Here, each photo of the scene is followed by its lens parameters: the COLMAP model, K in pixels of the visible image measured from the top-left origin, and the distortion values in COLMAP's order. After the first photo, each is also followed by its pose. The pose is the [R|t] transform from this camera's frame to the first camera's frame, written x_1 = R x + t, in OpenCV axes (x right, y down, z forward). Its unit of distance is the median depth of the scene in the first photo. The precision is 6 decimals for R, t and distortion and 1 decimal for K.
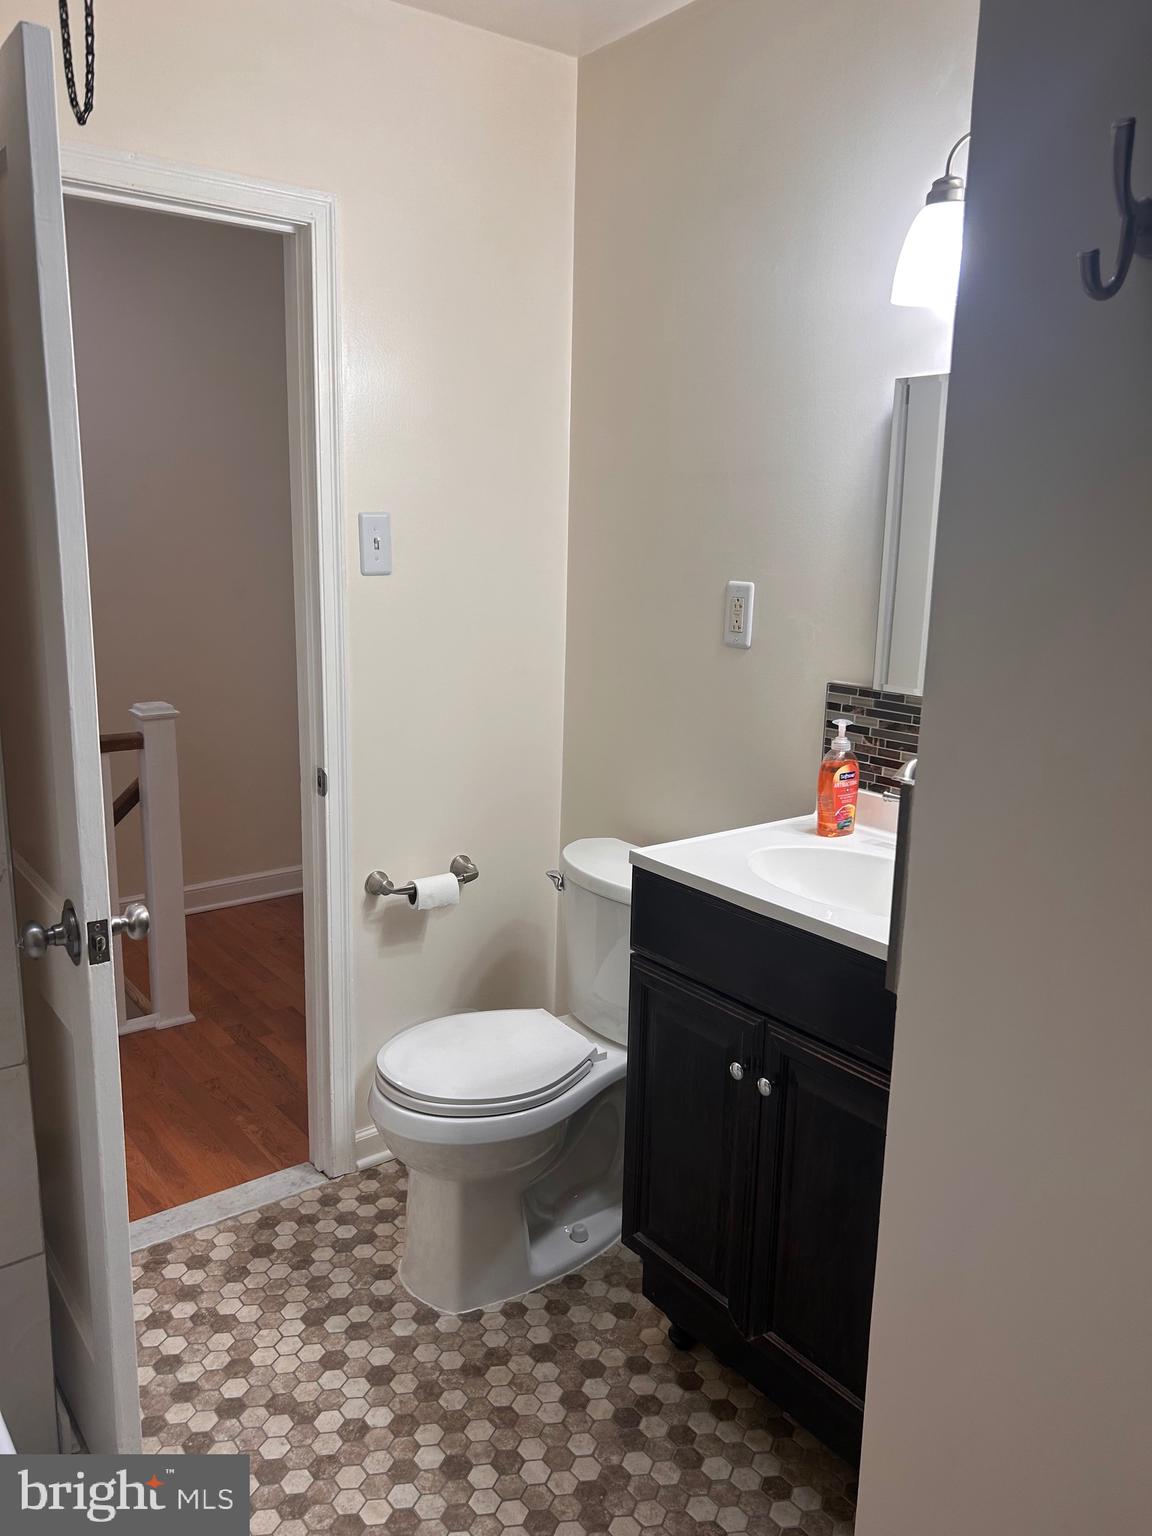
lens RADIAL K [[1155.4, 0, 570.4], [0, 1155.4, 773.5], [0, 0, 1]] dist [0.048988, -0.058641]
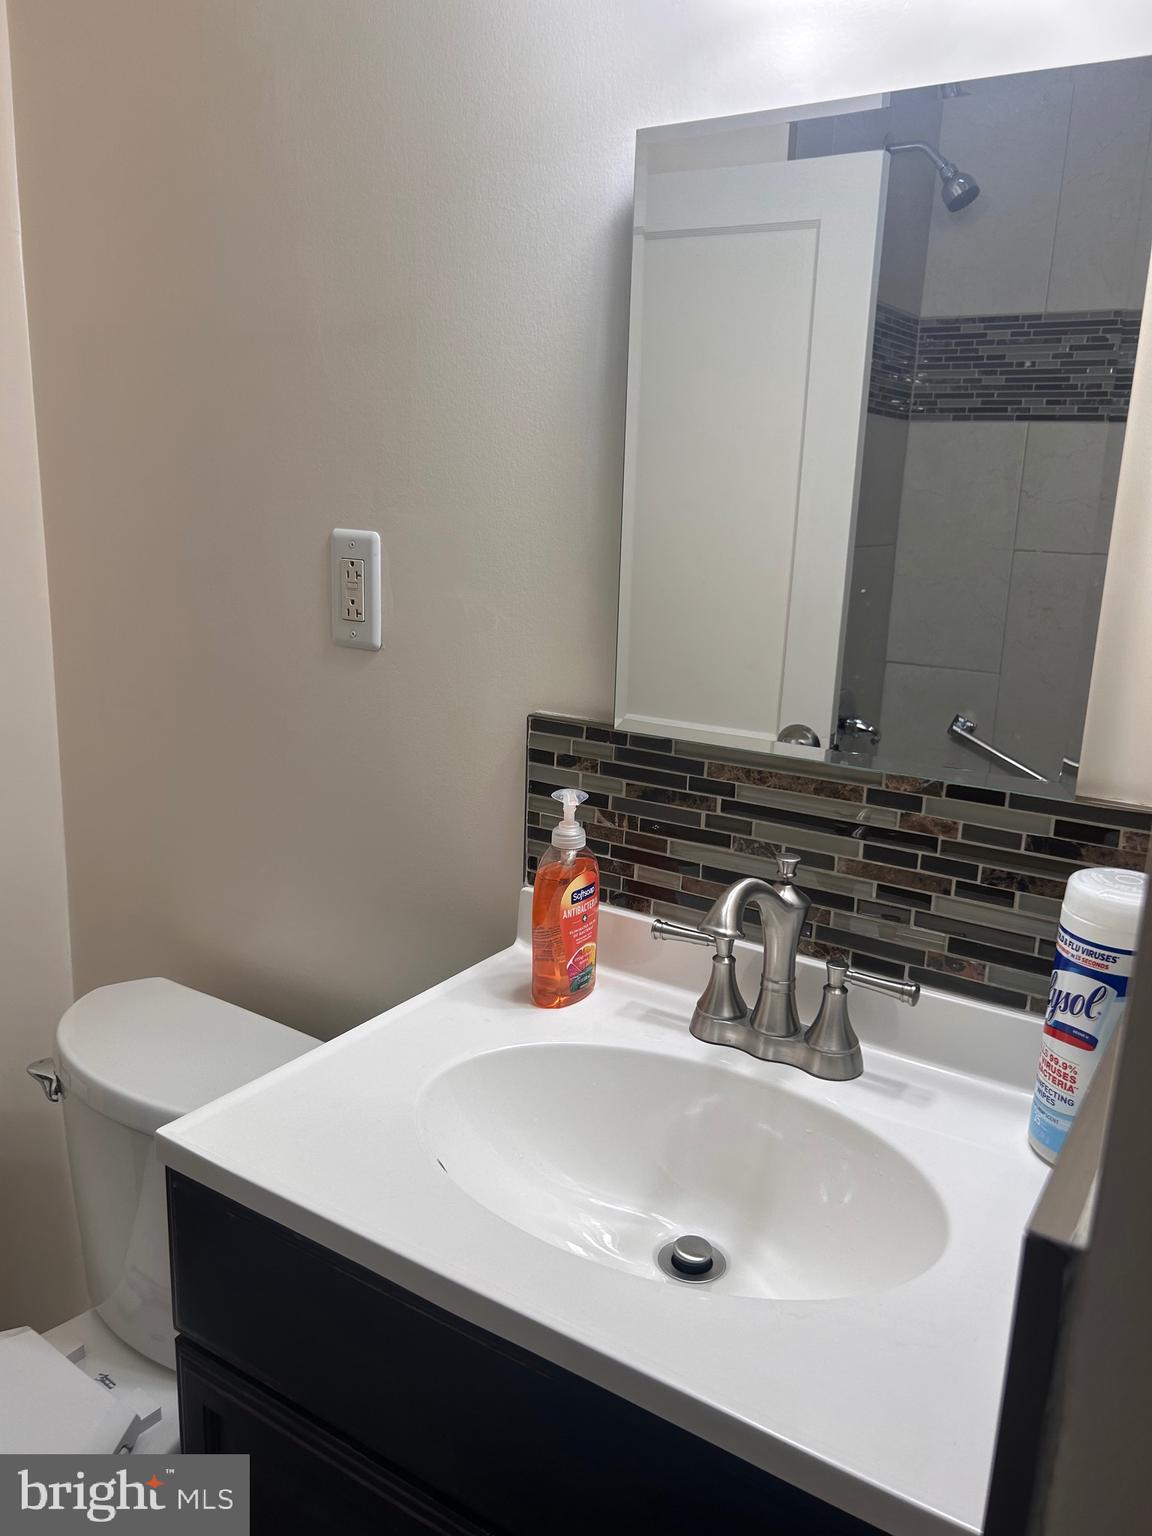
lens RADIAL K [[1155.4, 0, 570.4], [0, 1155.4, 773.5], [0, 0, 1]] dist [0.048988, -0.058641]
pose [[0.939599, -0.070459, 0.334947, 0.054329], [0.054452, 0.996891, 0.056953, -0.083115], [-0.337918, -0.035275, 0.940514, 0.481743]]
